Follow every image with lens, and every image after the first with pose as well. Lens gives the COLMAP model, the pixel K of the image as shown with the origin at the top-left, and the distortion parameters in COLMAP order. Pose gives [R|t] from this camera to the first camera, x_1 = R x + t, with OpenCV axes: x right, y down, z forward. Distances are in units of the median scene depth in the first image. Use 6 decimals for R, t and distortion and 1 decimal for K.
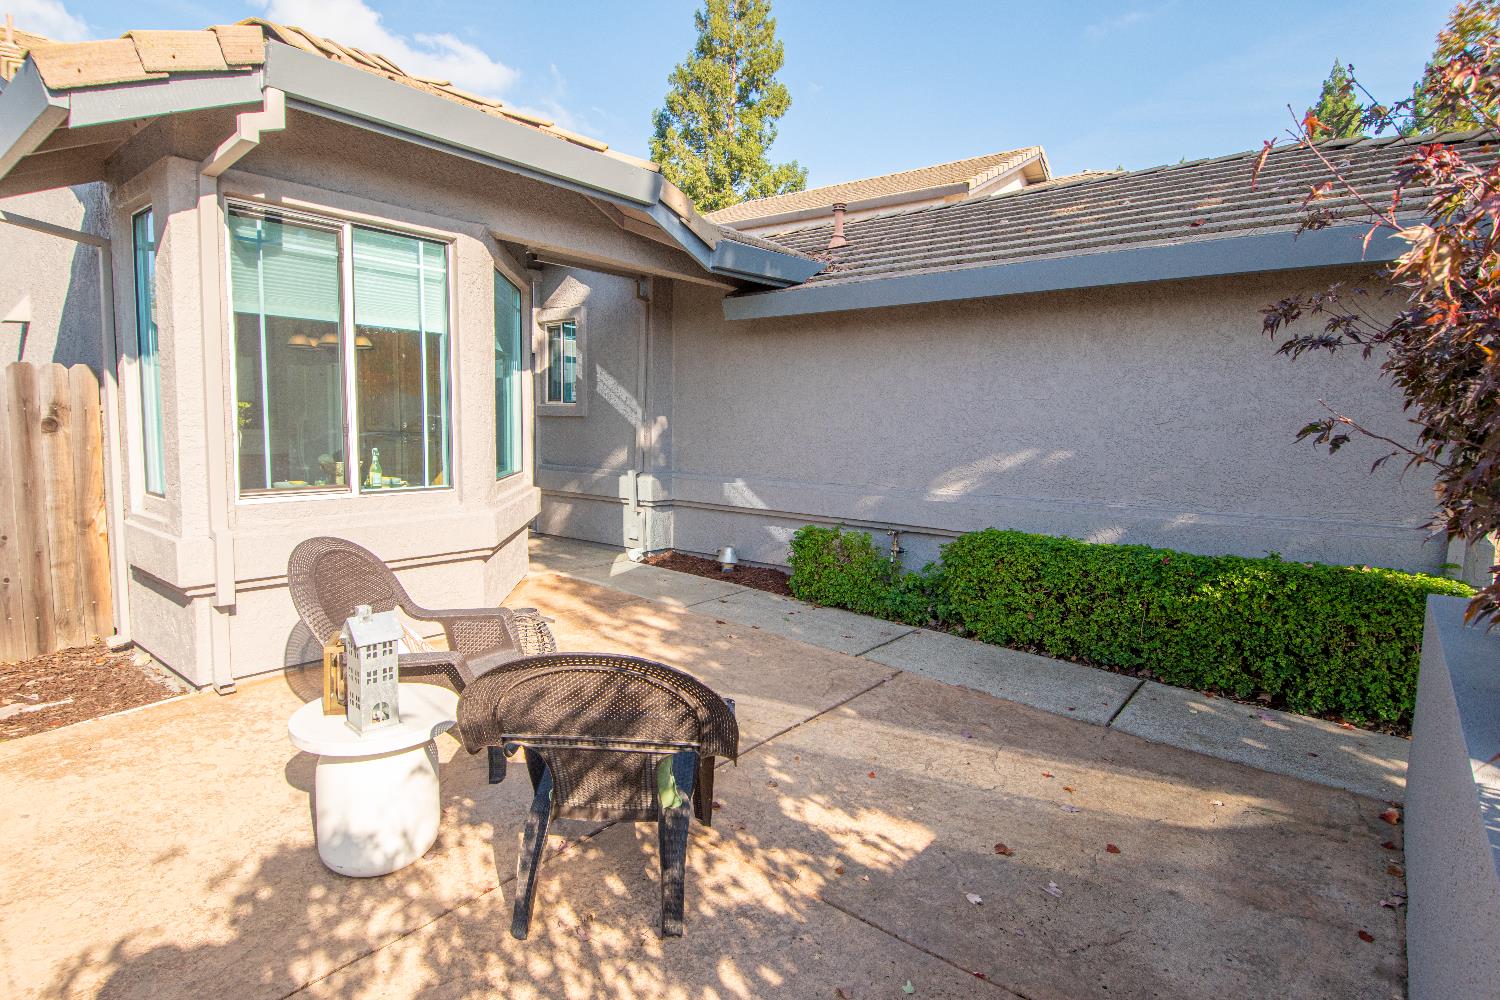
lens RADIAL K [[774.5, 0, 737.9], [0, 774.5, 492.4], [0, 0, 1]] dist [0.050418, -0.055228]
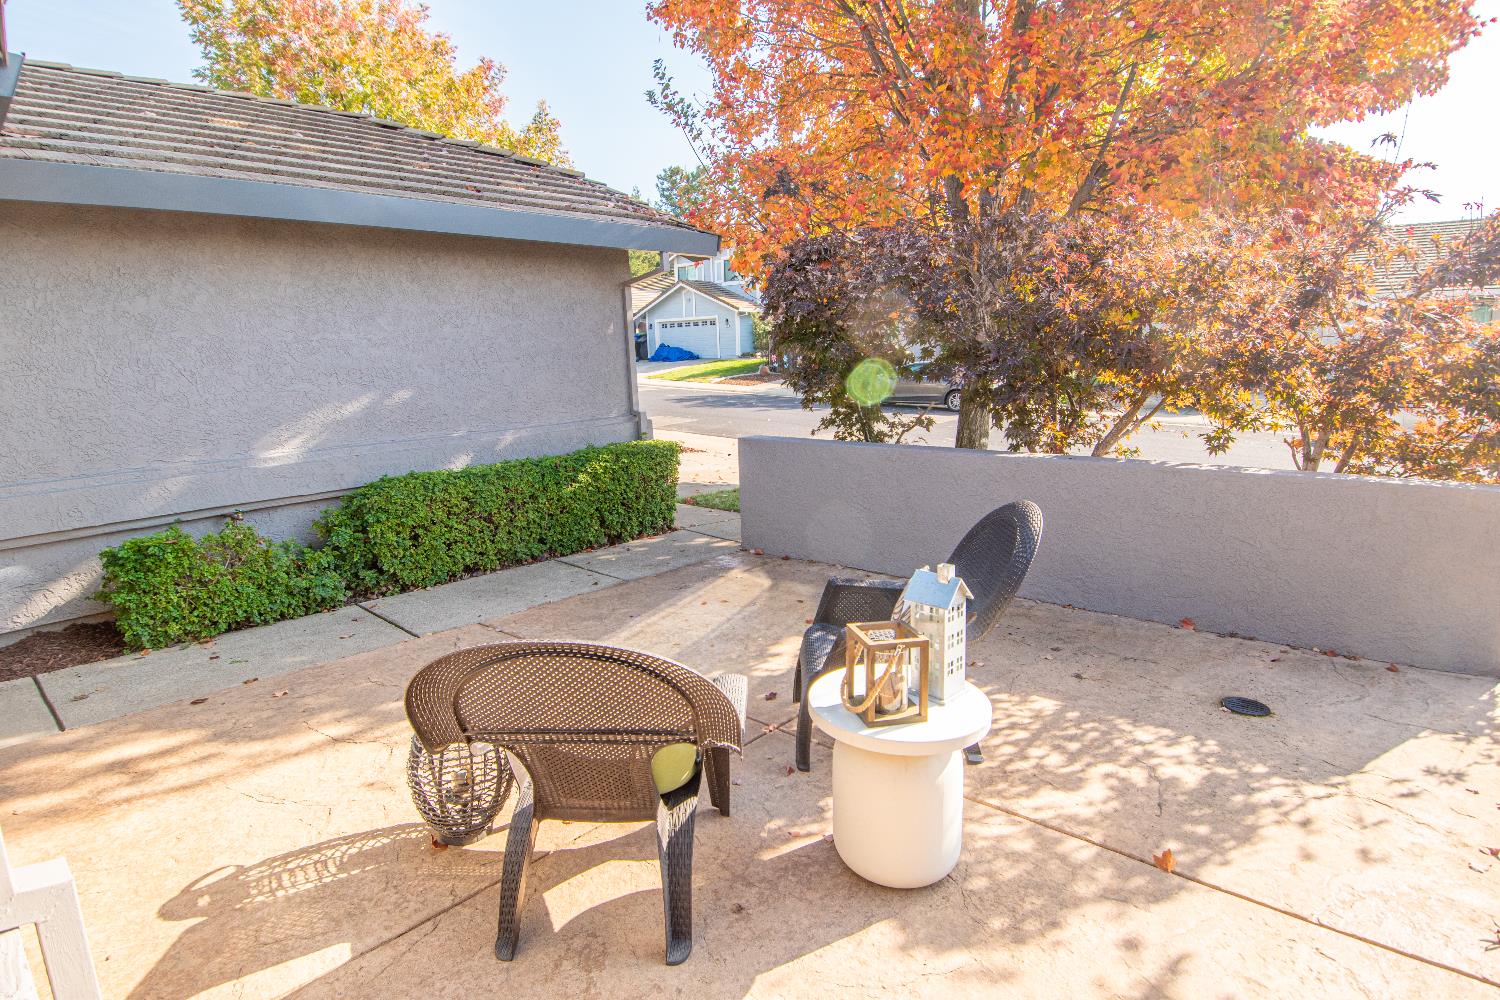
lens RADIAL K [[774.5, 0, 737.9], [0, 774.5, 492.4], [0, 0, 1]] dist [0.050418, -0.055228]
pose [[0.053887, -0.203515, 0.977588, -0.634592], [0.131960, 0.971875, 0.195052, -0.069620], [-0.989789, 0.118492, 0.079227, 0.540096]]
